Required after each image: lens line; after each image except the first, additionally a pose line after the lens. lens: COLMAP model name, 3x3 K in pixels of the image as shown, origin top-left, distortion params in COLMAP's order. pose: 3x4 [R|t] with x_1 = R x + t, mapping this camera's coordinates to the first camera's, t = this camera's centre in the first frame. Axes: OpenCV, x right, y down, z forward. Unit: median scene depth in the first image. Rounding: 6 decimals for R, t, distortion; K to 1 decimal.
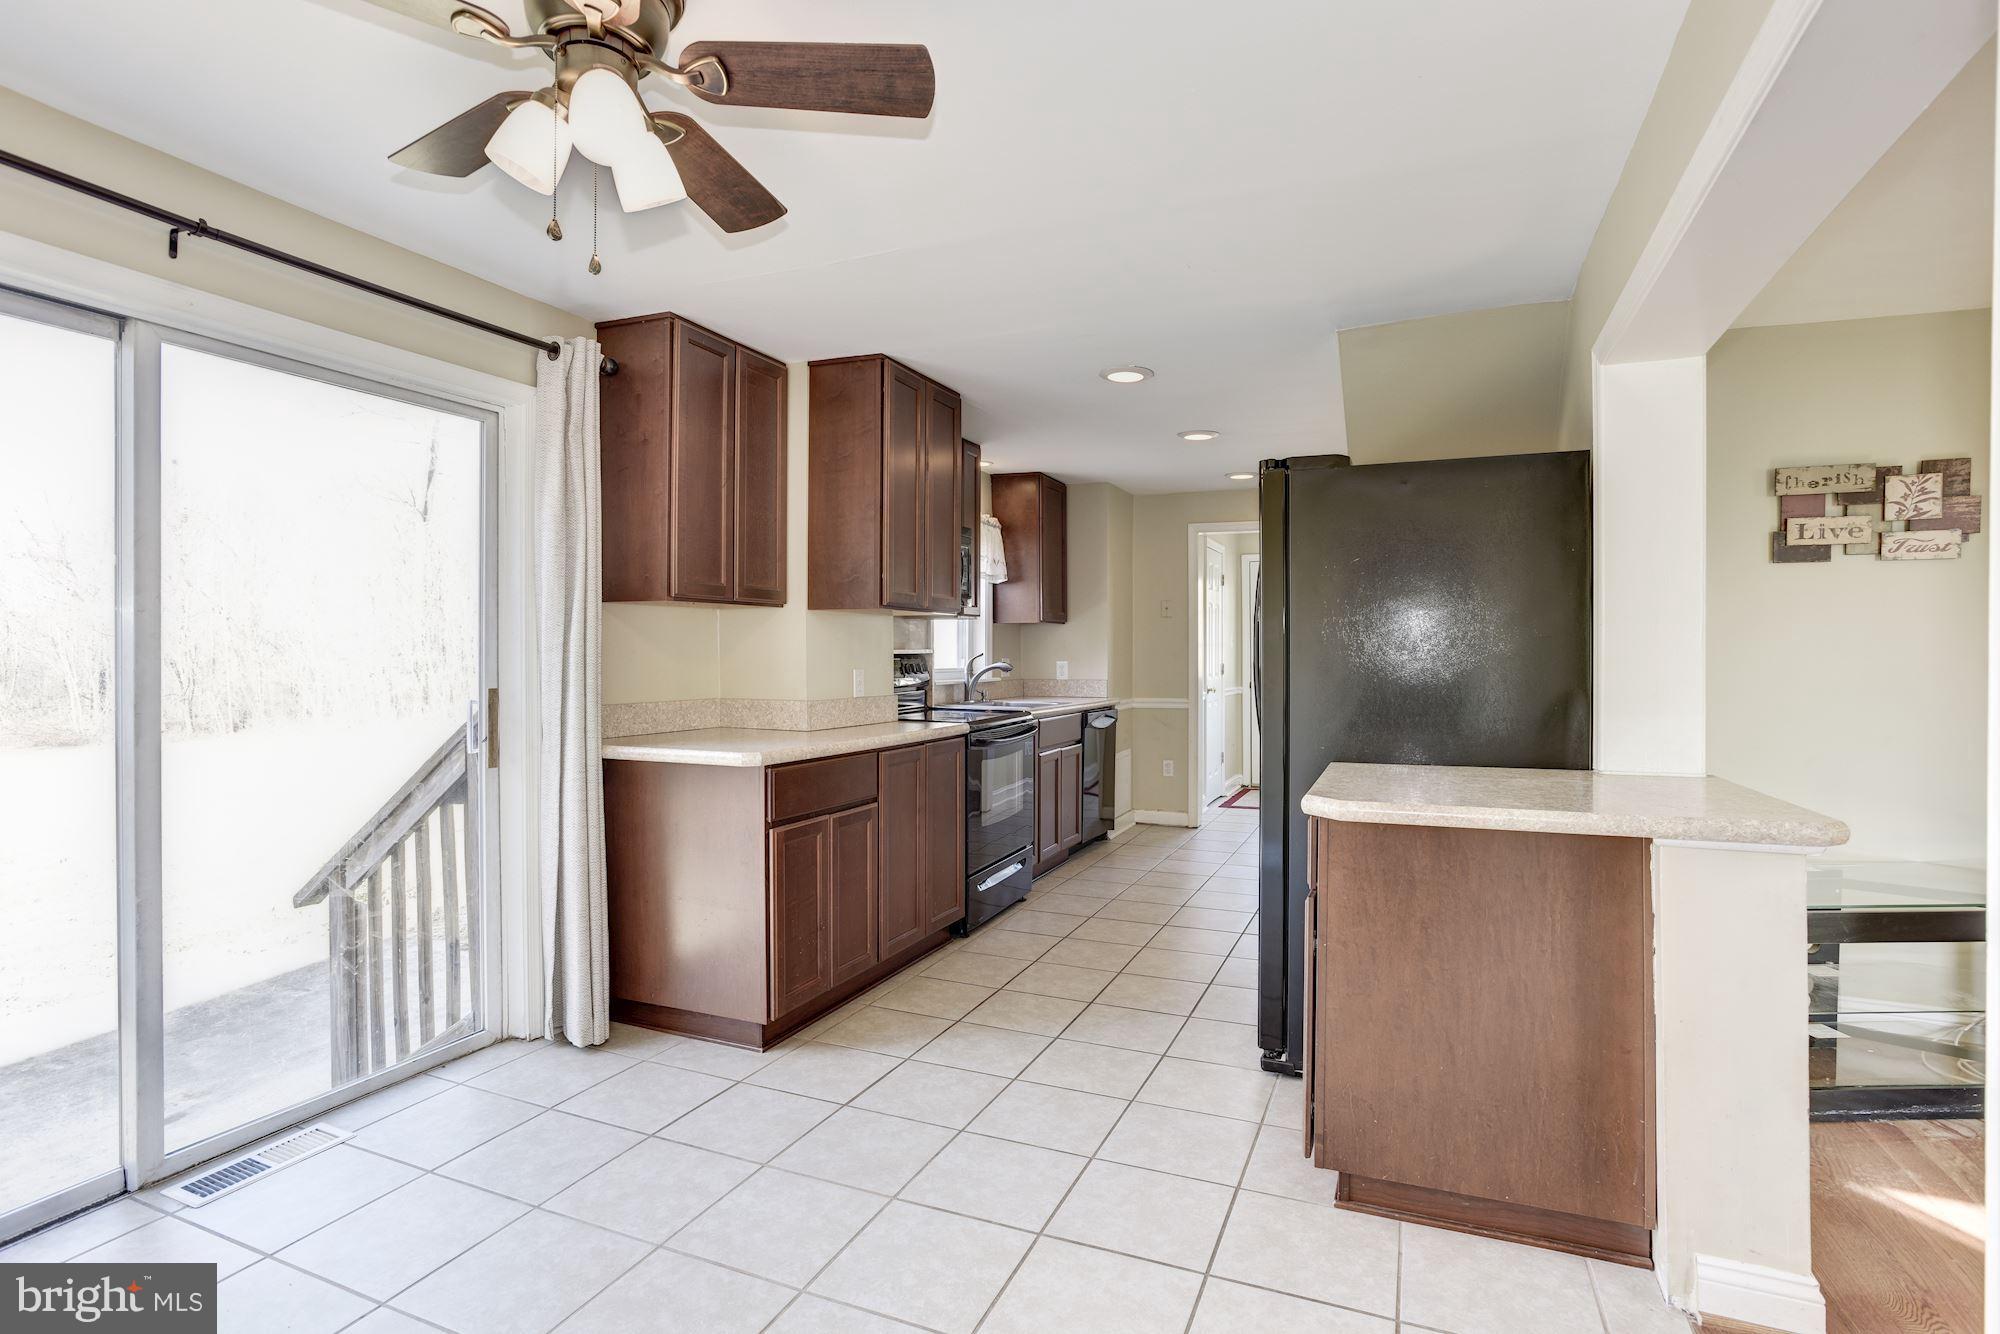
lens RADIAL K [[982.4, 0, 1001.6], [0, 982.4, 667.3], [0, 0, 1]] dist [-0.015194, 0.000622]
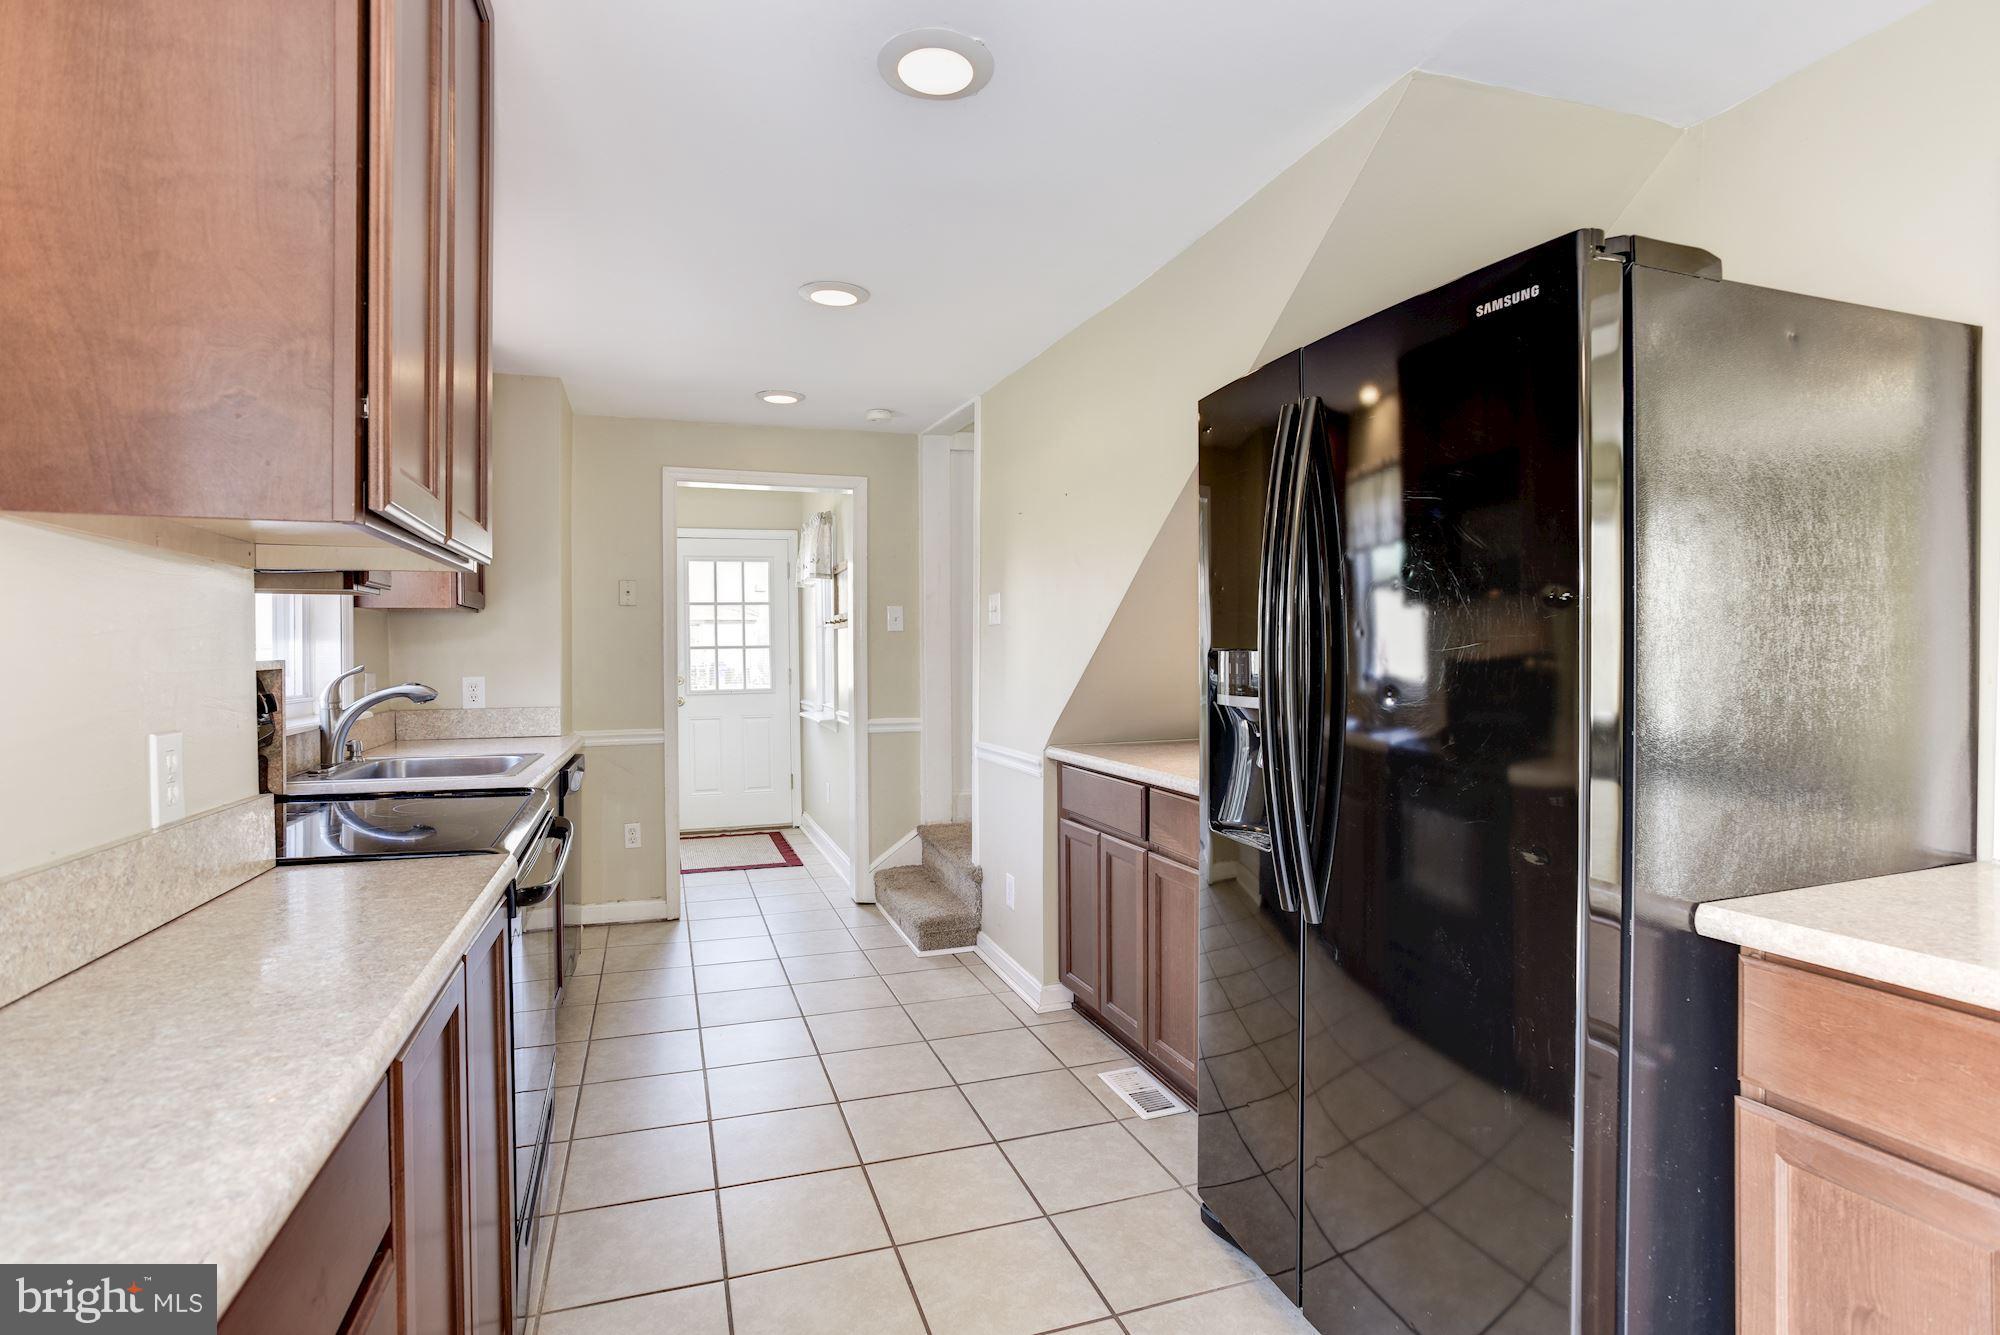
lens RADIAL K [[982.4, 0, 1001.2], [0, 982.4, 667.8], [0, 0, 1]] dist [-0.015194, 0.000622]
pose [[0.736490, -0.013901, 0.676305, -0.103643], [0.015063, 0.999878, 0.004148, -0.009780], [-0.676280, 0.007132, 0.736610, 0.398766]]
